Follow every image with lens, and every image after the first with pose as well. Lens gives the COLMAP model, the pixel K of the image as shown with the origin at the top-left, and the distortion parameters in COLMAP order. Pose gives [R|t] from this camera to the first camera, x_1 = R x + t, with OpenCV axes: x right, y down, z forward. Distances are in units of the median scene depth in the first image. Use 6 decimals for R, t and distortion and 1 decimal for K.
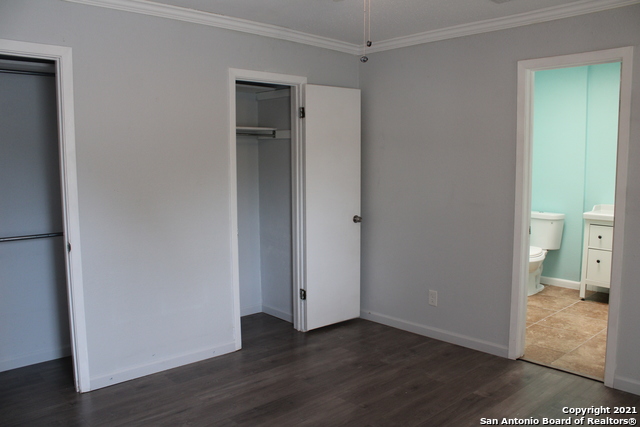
lens RADIAL K [[525.3, 0, 320.0], [0, 525.3, 213.5], [0, 0, 1]] dist [-0.168345, 0.134492]
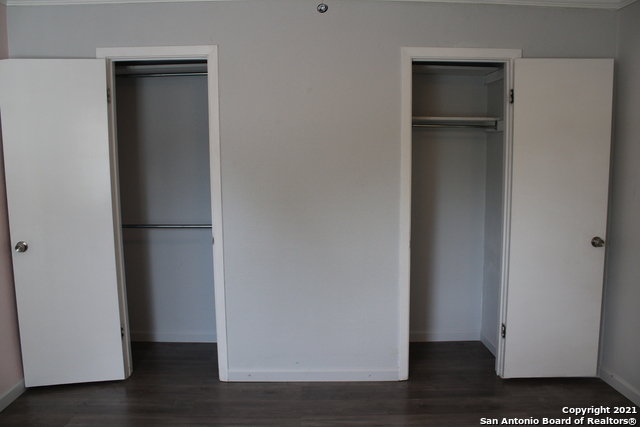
lens RADIAL K [[525.3, 0, 320.0], [0, 525.3, 213.5], [0, 0, 1]] dist [-0.168345, 0.134492]
pose [[0.744606, 0.078257, -0.662901, 0.279097], [-0.069790, 0.996788, 0.039282, -0.033615], [0.663845, 0.017014, 0.747676, 0.269268]]
